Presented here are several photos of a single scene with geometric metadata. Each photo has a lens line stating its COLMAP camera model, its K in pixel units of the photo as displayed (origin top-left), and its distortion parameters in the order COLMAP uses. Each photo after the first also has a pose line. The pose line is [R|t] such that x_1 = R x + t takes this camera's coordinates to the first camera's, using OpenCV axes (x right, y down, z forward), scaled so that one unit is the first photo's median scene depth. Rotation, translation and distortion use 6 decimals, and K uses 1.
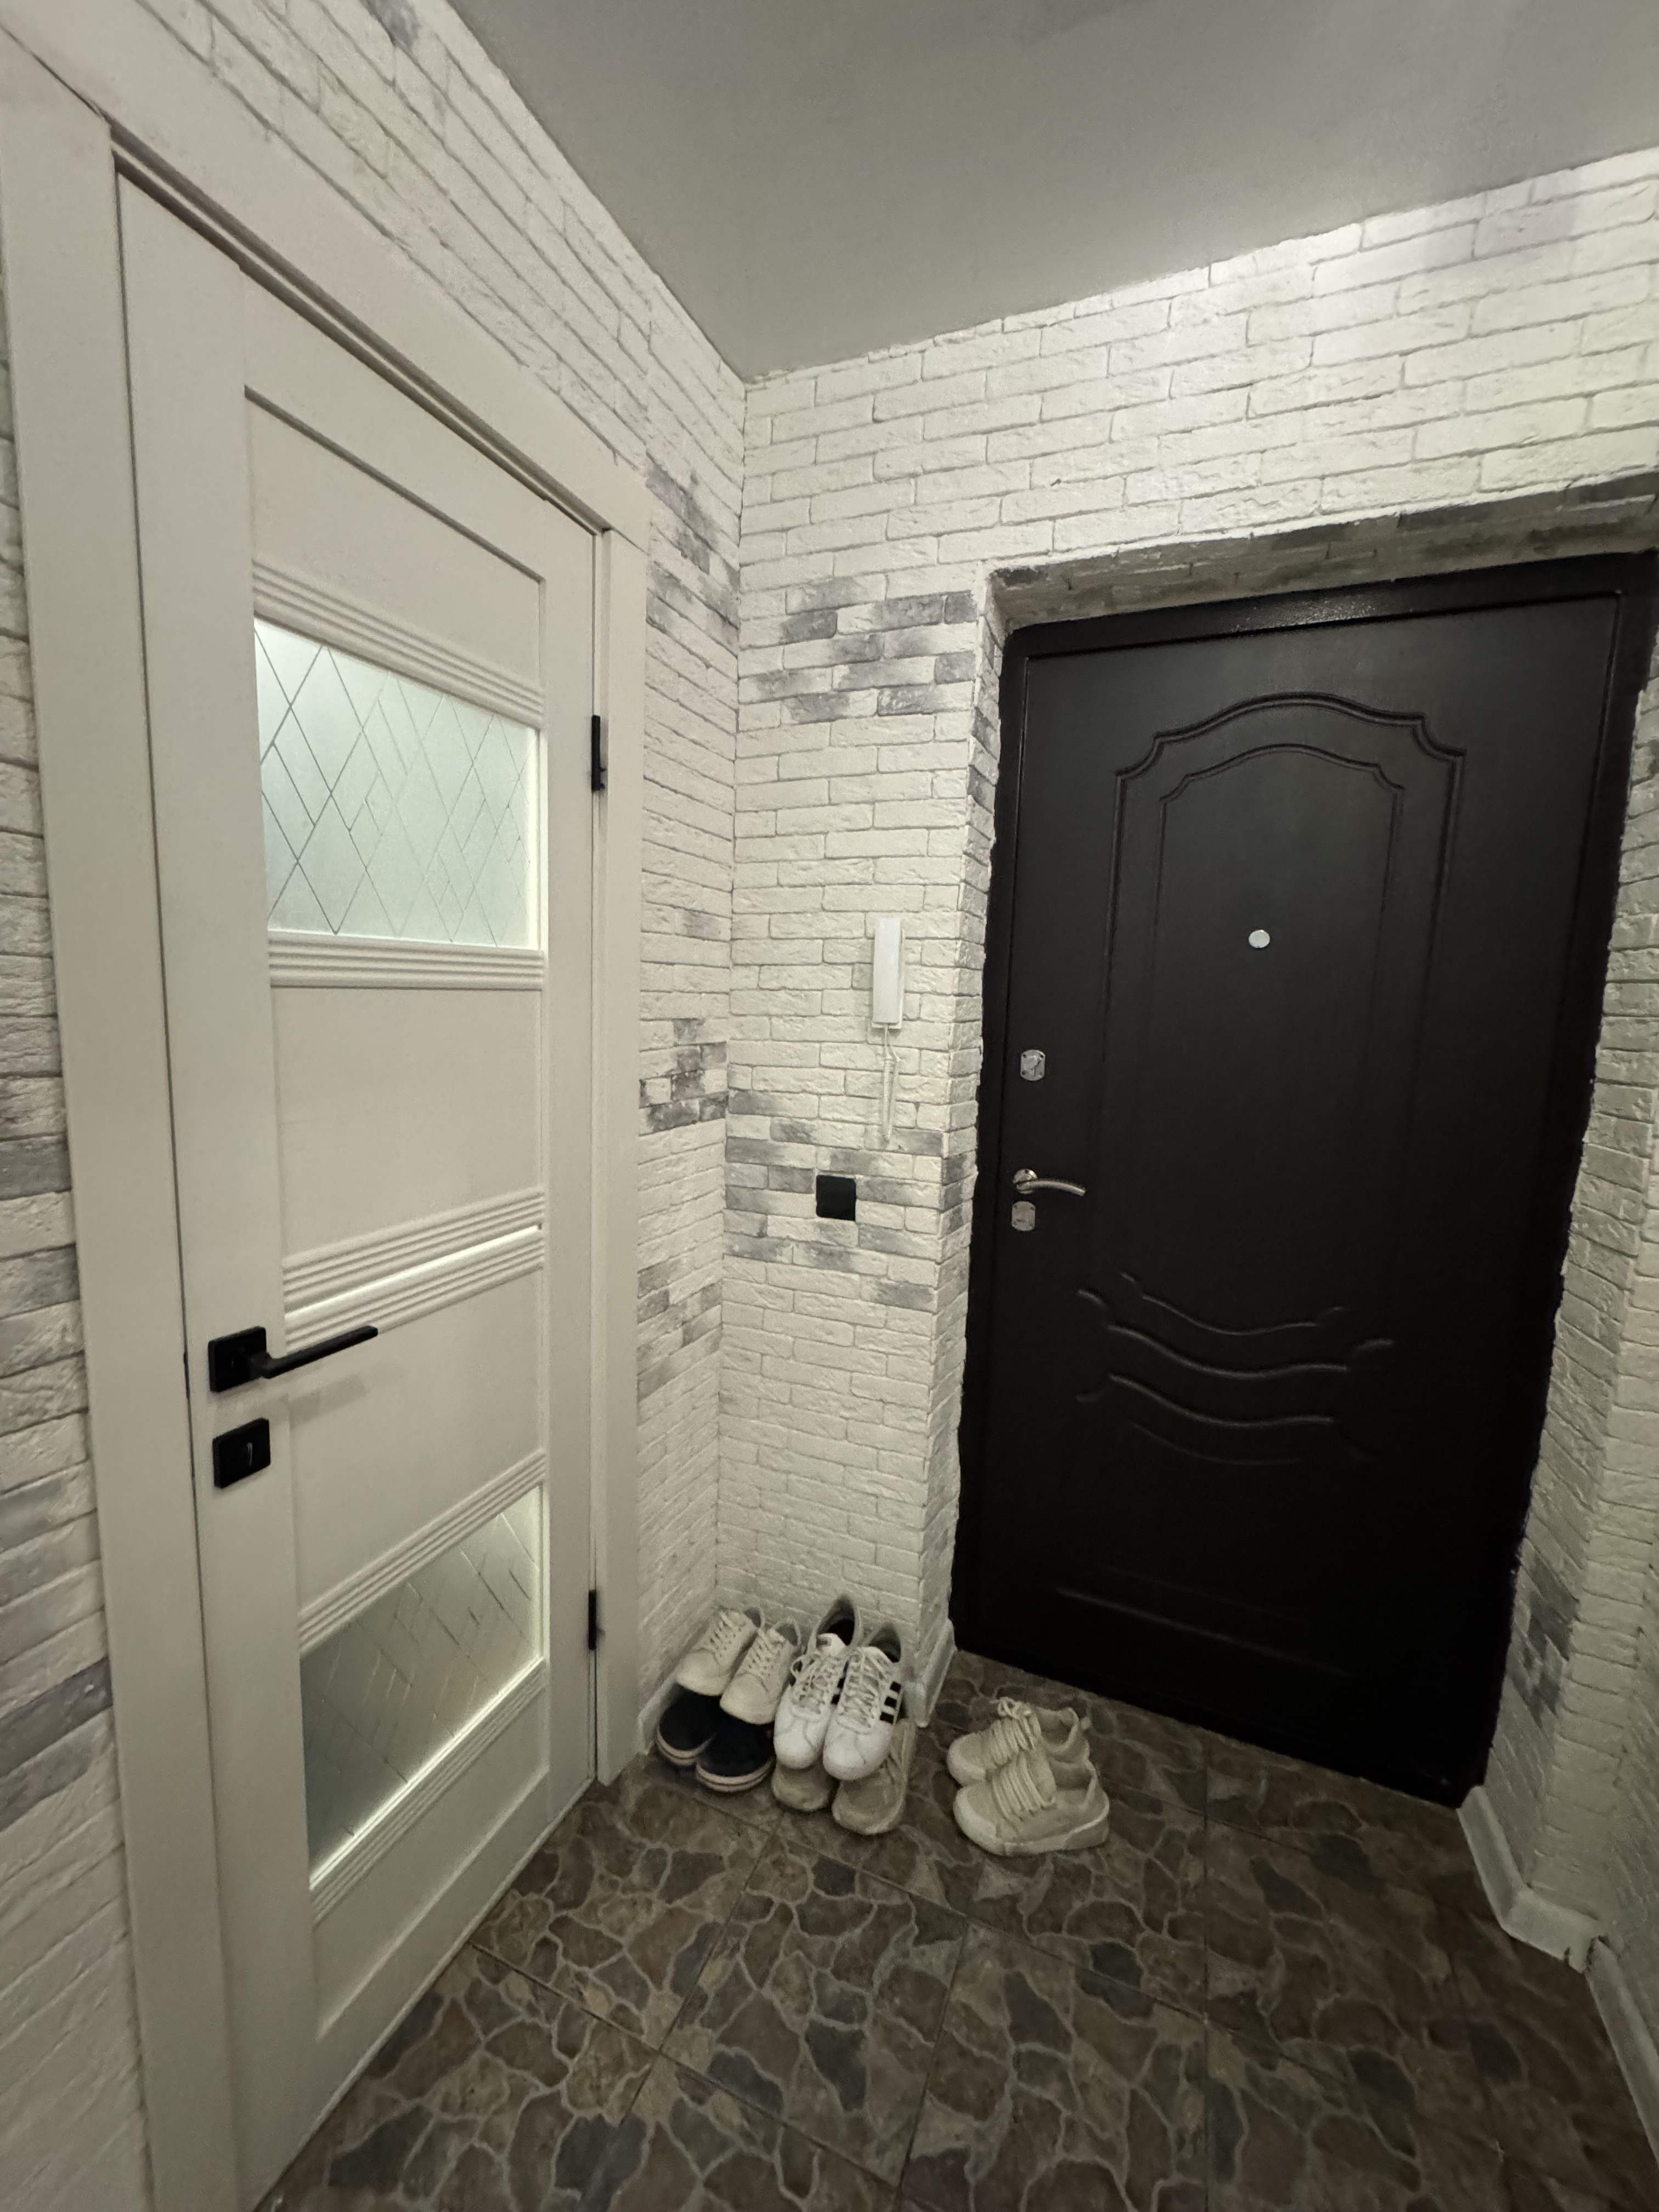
lens RADIAL K [[881.0, 0, 828.7], [0, 881.0, 1103.4], [0, 0, 1]] dist [-0.002983, 0.000478]
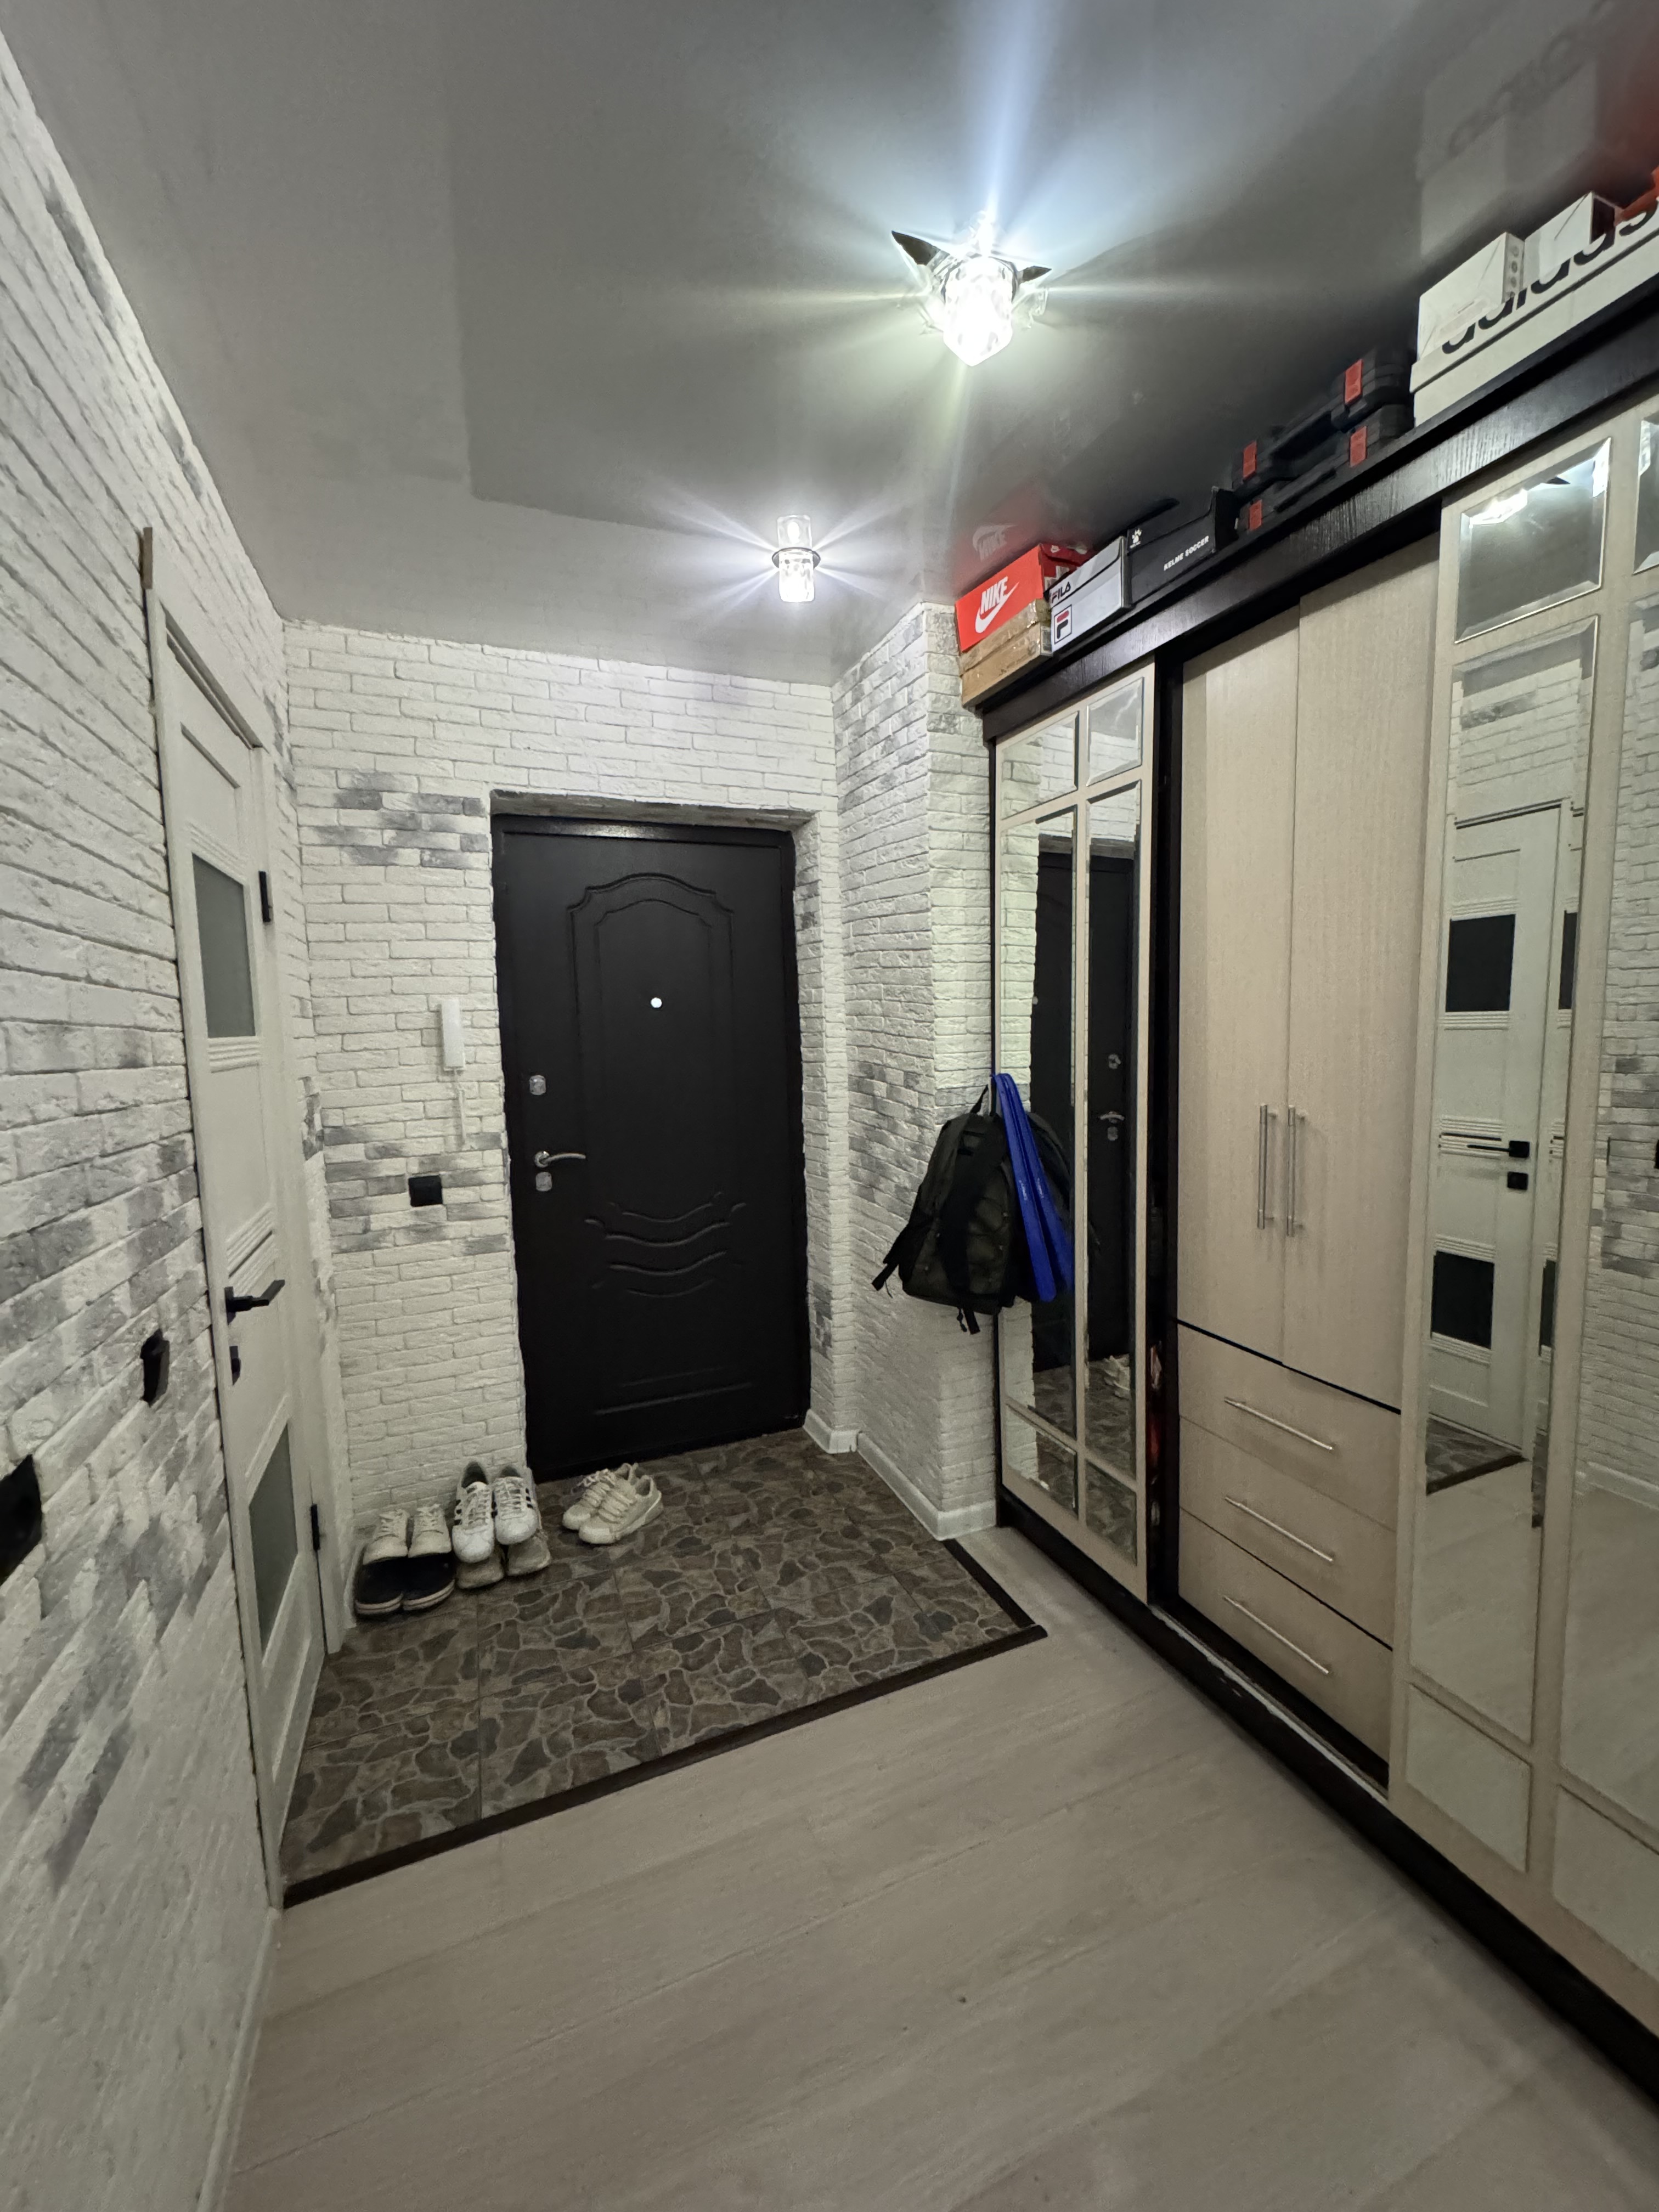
lens RADIAL K [[881.0, 0, 834.6], [0, 881.0, 1104.6], [0, 0, 1]] dist [-0.002983, 0.000478]
pose [[0.698987, -0.122009, 0.704650, -0.616344], [0.142463, 0.989346, 0.029986, 0.023505], [-0.700801, 0.079426, 0.708921, -0.589384]]
